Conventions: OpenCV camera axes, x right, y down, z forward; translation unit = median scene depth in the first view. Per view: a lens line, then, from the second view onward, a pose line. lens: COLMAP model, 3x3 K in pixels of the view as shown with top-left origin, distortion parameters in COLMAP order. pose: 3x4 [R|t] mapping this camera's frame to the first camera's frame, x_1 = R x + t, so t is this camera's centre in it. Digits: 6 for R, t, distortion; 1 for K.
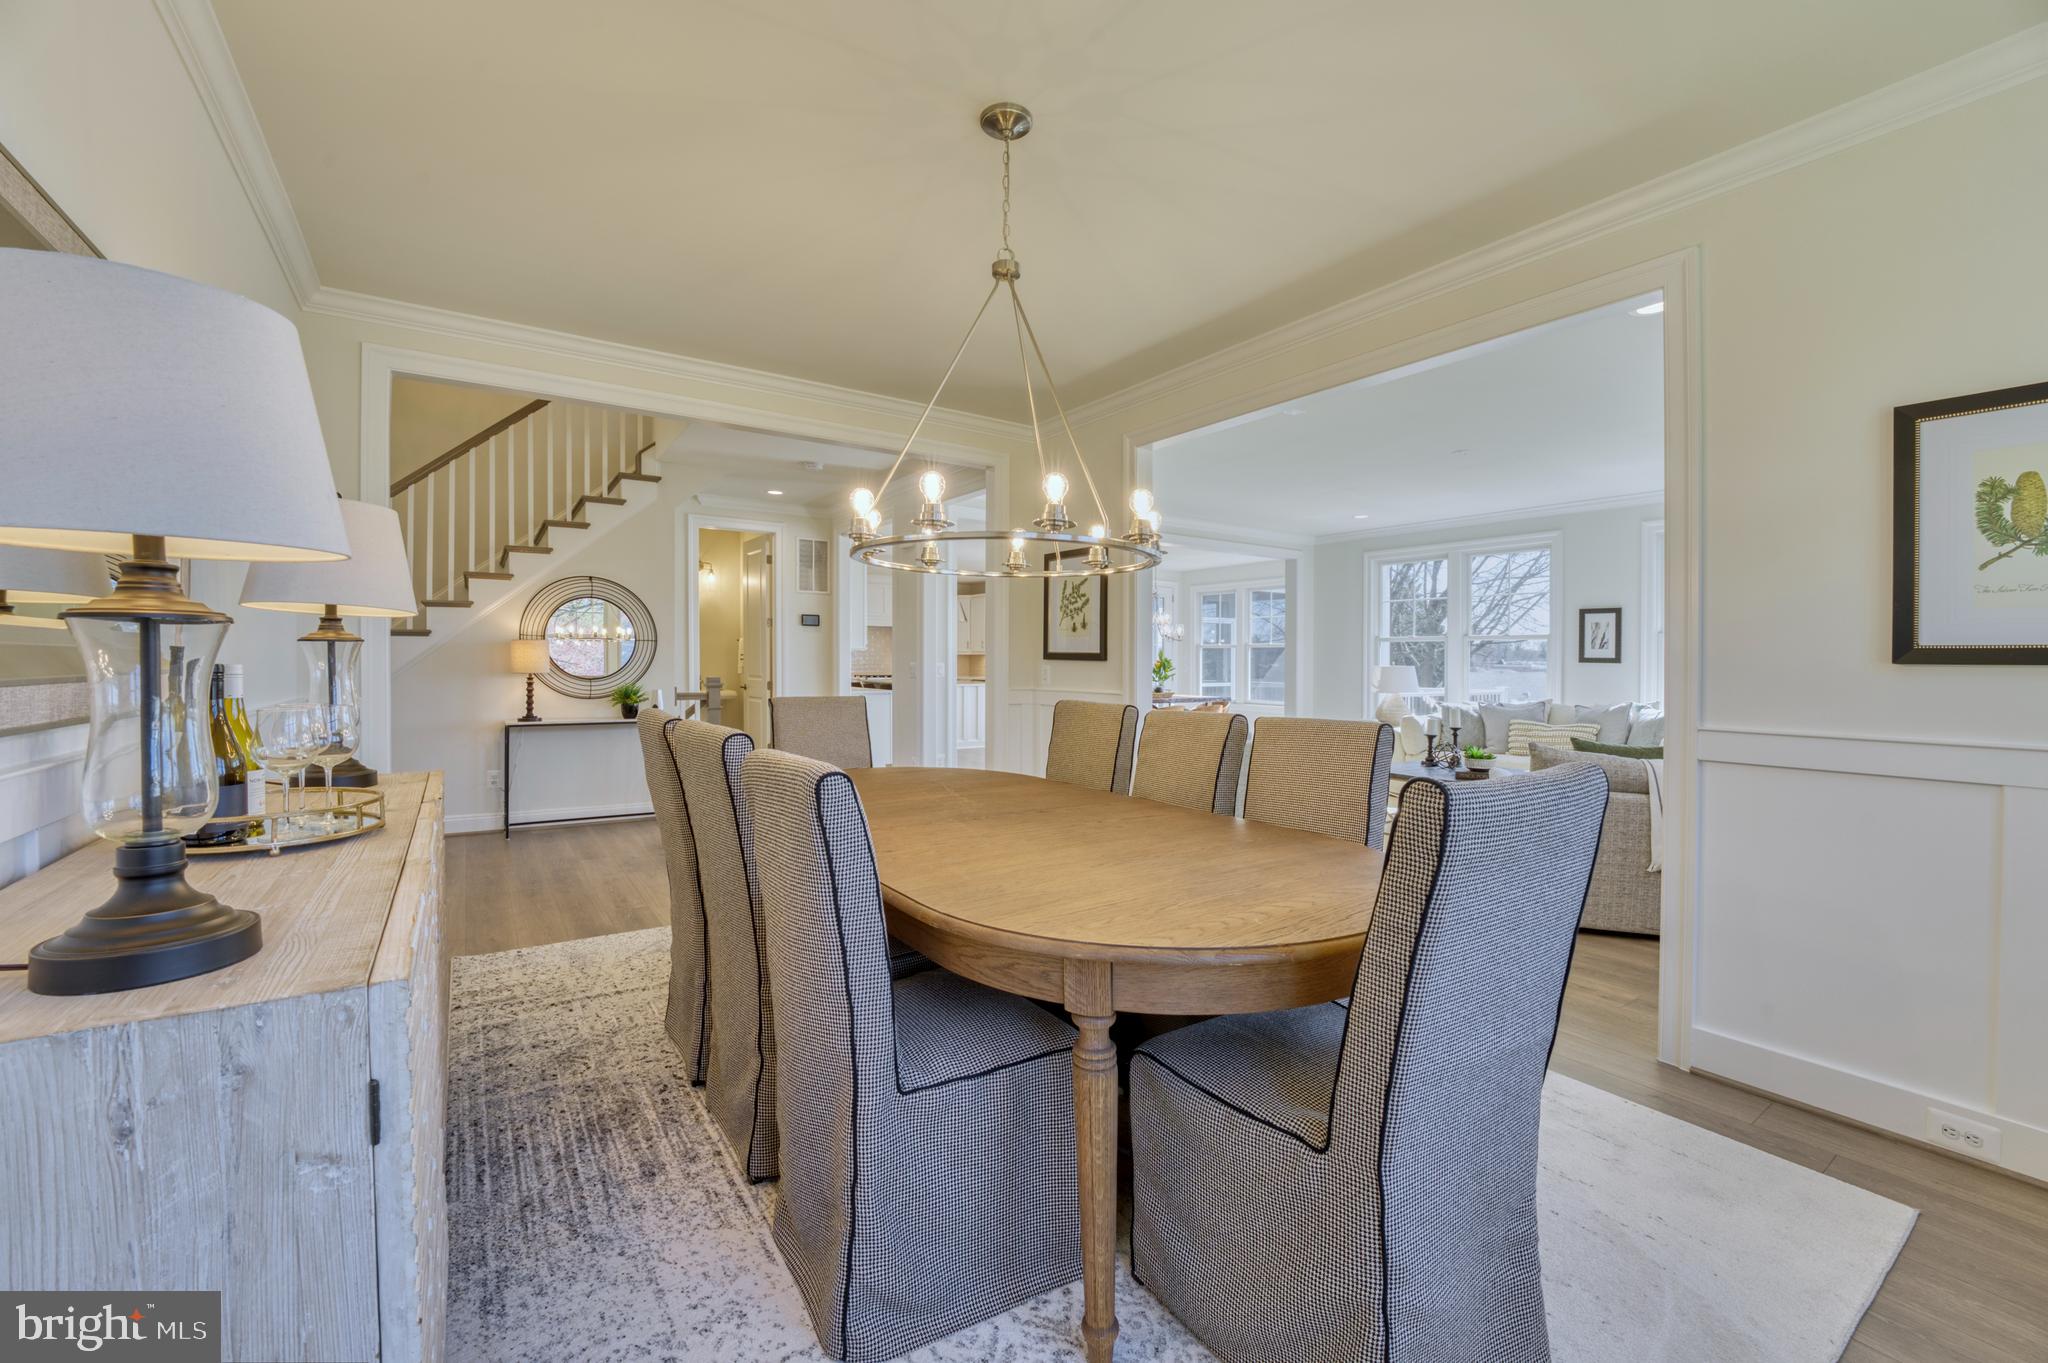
lens RADIAL K [[823.9, 0, 1030.0], [0, 823.9, 678.9], [0, 0, 1]] dist [-0.027813, 0.003475]
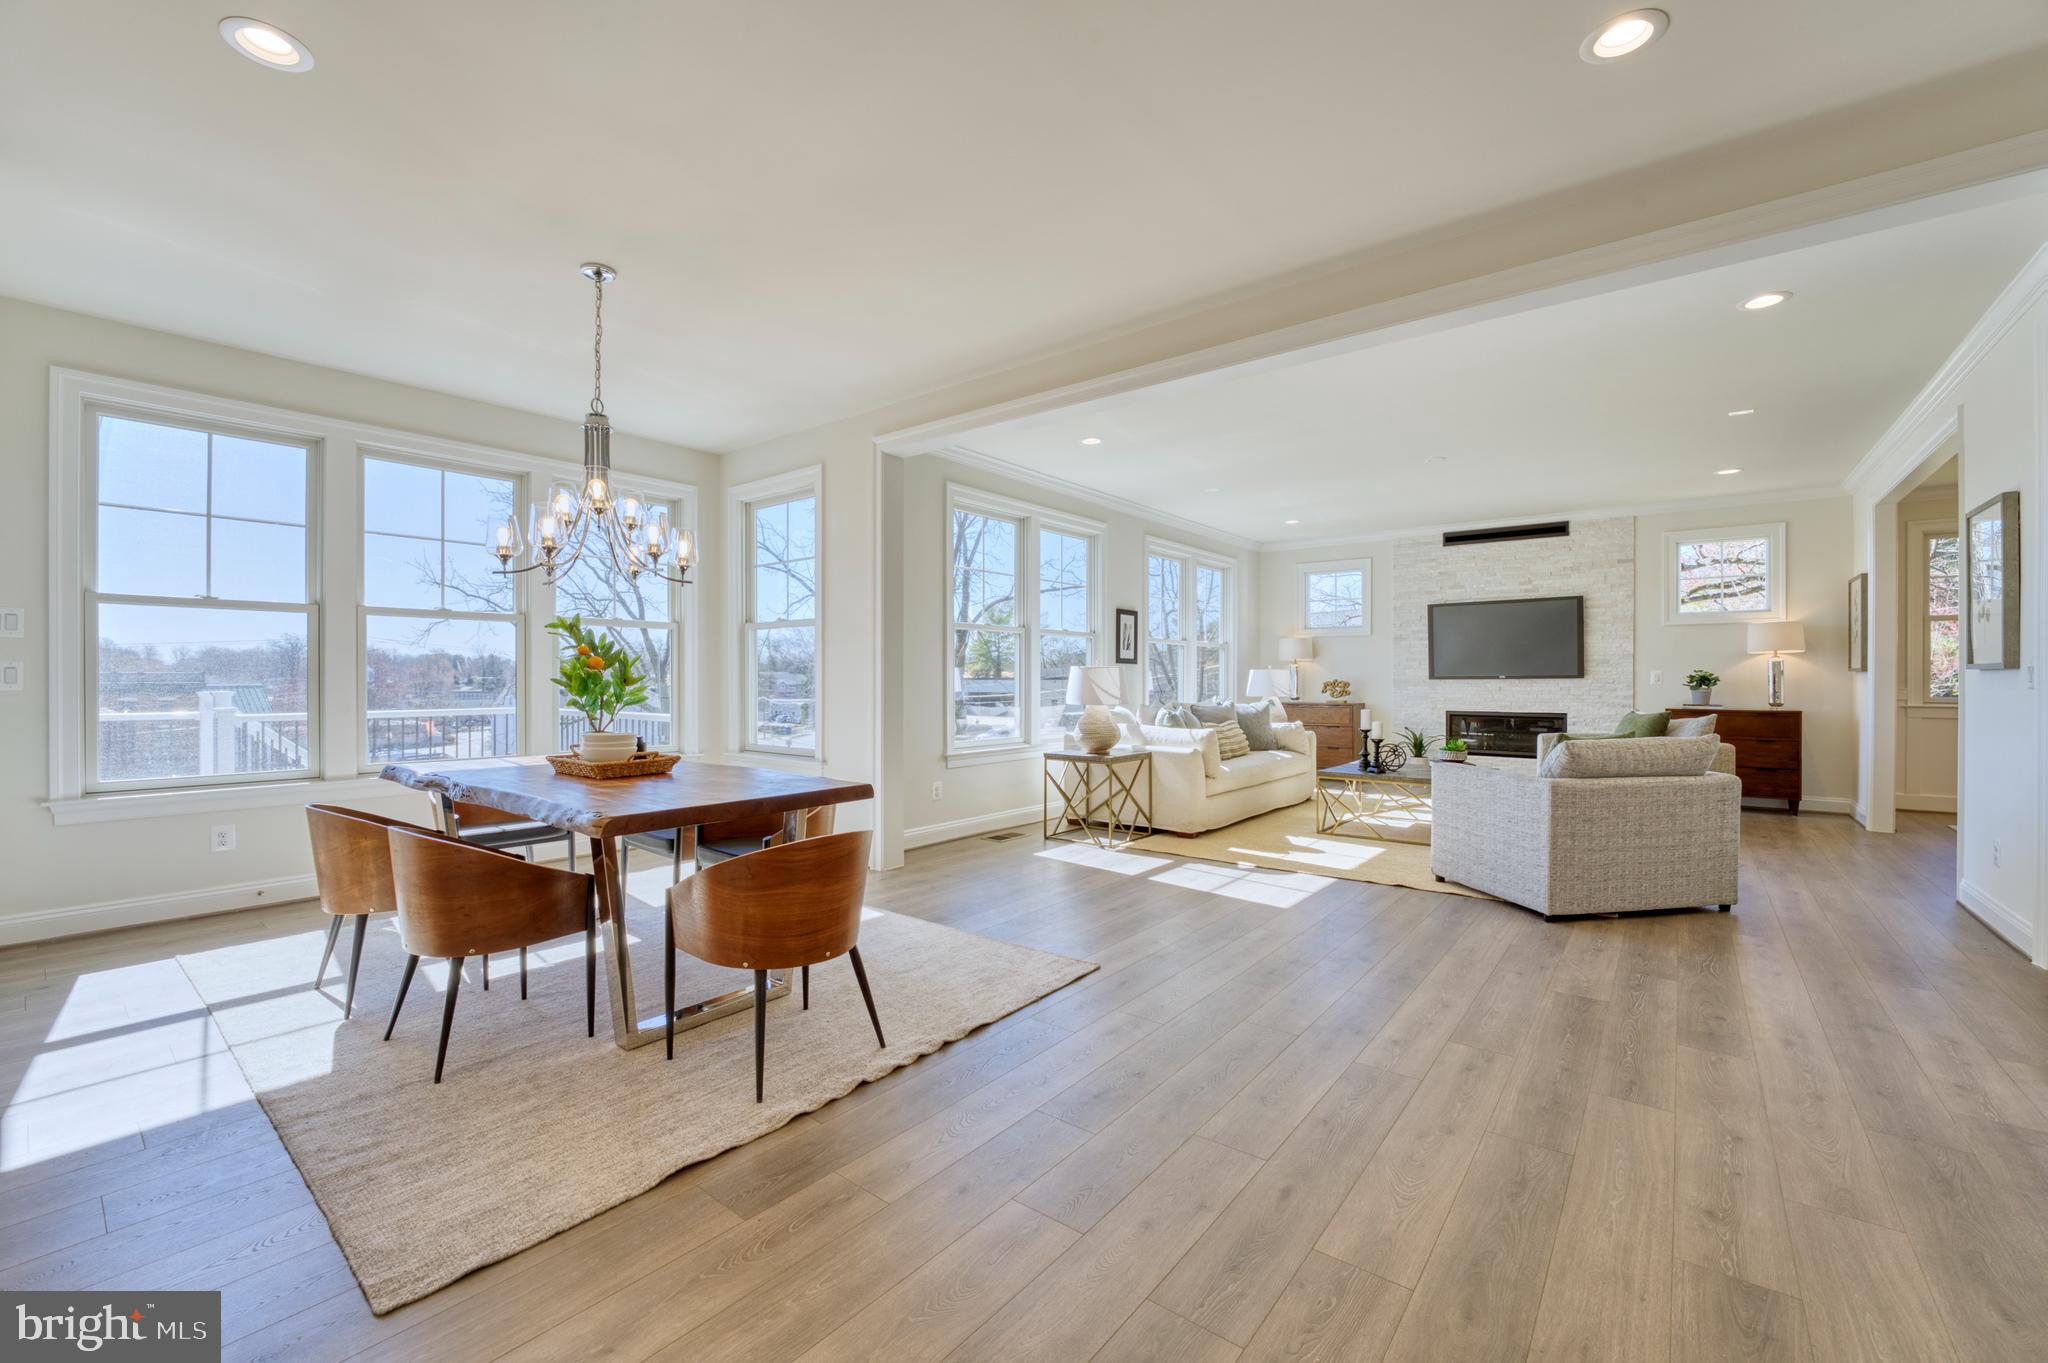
lens RADIAL K [[835.6, 0, 1019.3], [0, 835.6, 675.9], [0, 0, 1]] dist [-0.030820, 0.000213]
pose [[-0.291357, -0.005042, 0.956601, -0.363750], [0.019212, 0.999754, 0.011121, -0.026077], [-0.956422, 0.021619, -0.291188, 2.023244]]
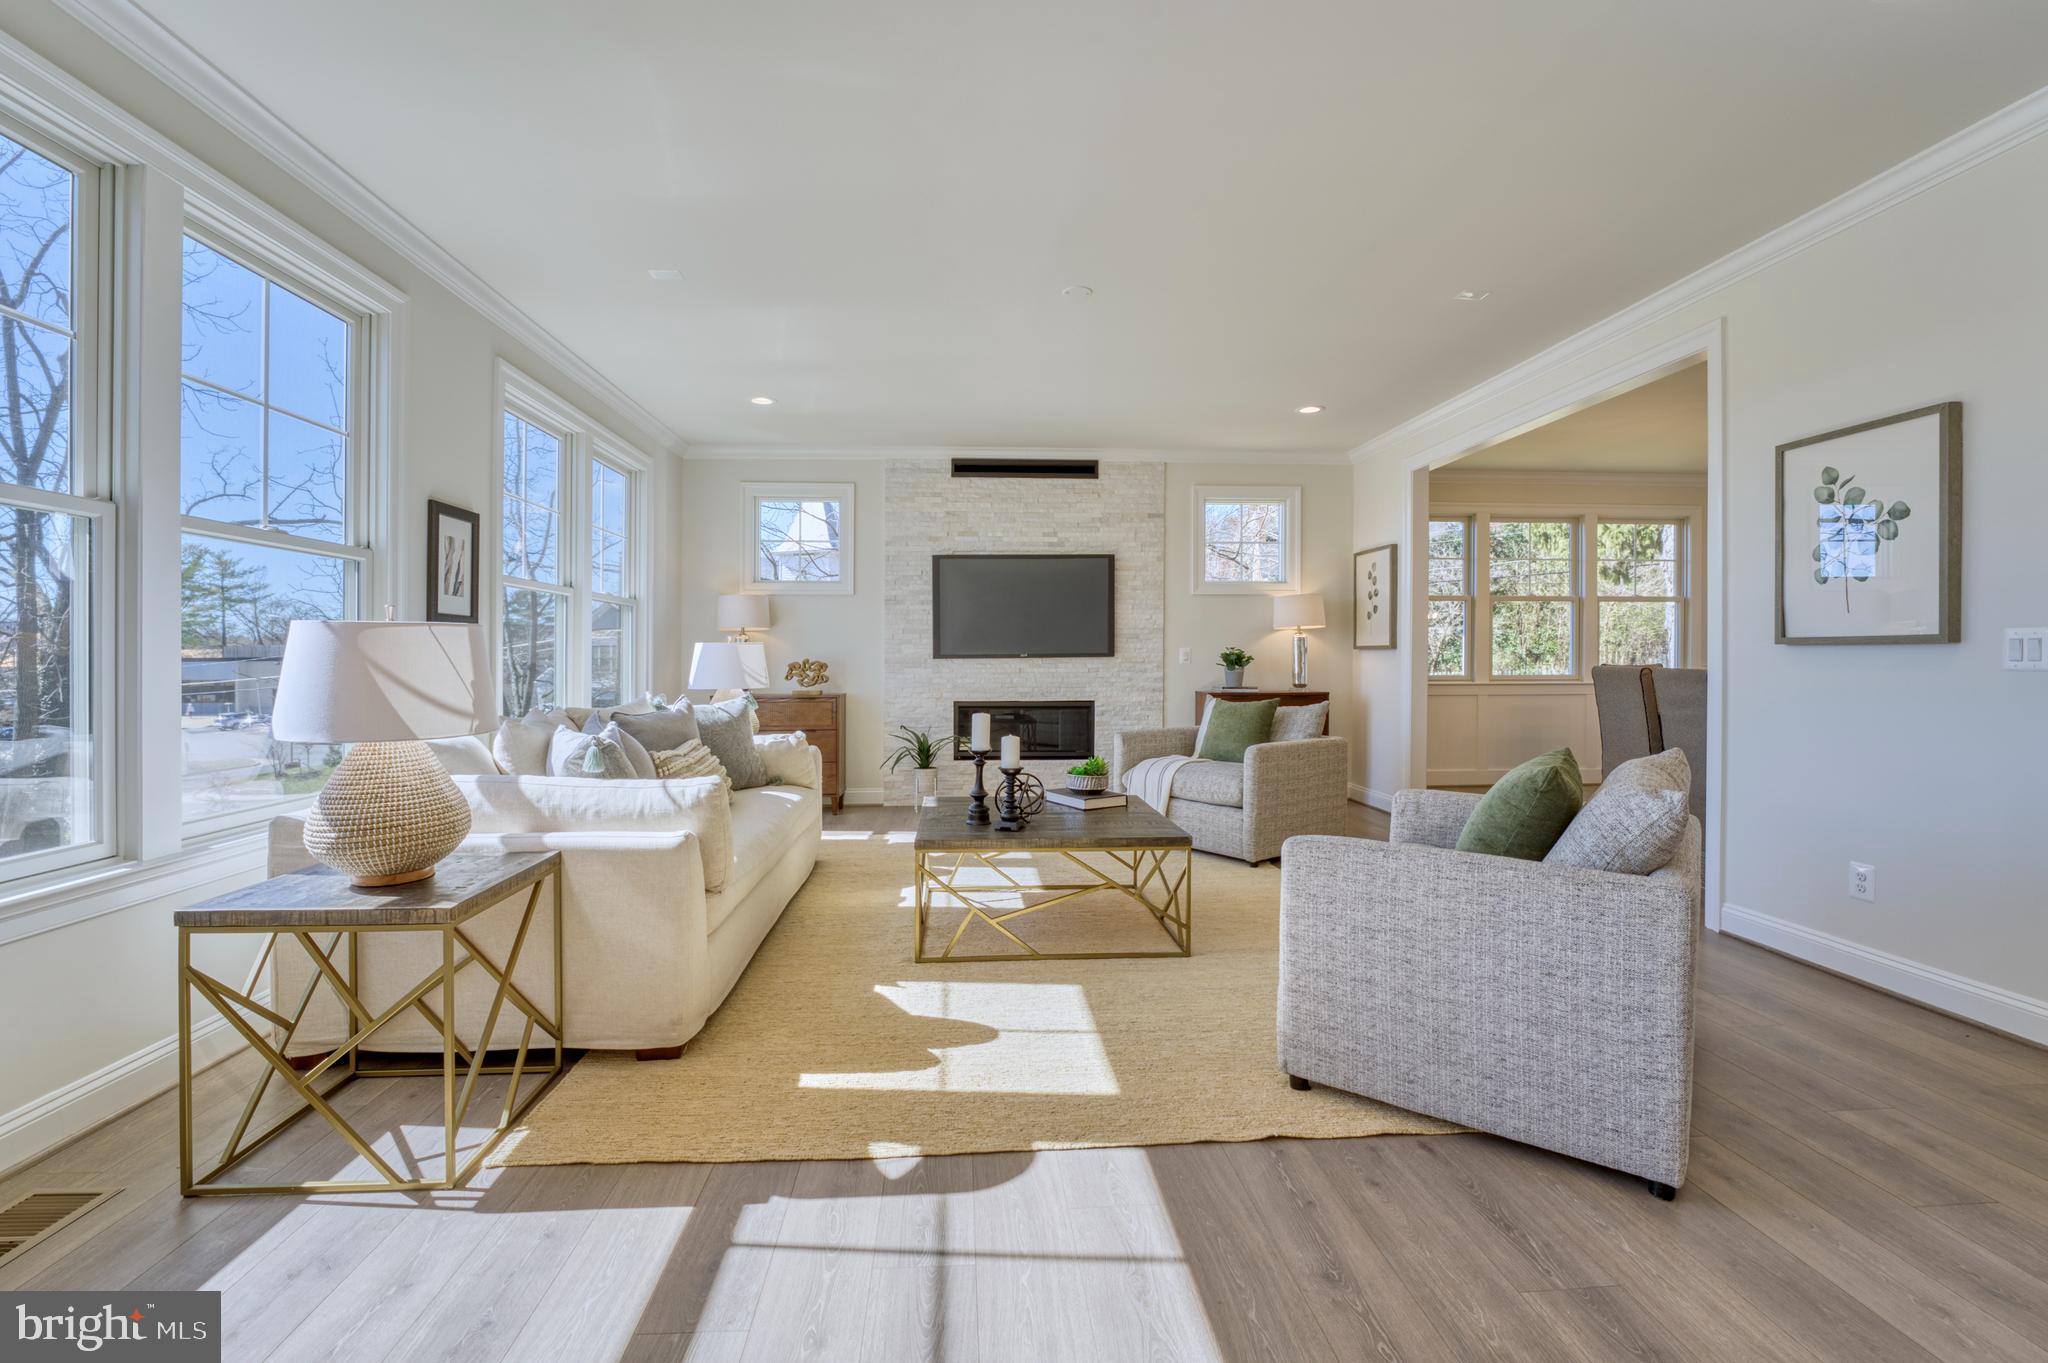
lens RADIAL K [[885.8, 0, 1023.7], [0, 885.8, 655.8], [0, 0, 1]] dist [-0.011505, -0.000106]
pose [[-0.865154, -0.006242, 0.501467, 0.245893], [0.006023, 0.999721, 0.022836, -0.017400], [-0.501470, 0.022777, -0.864875, 1.791653]]
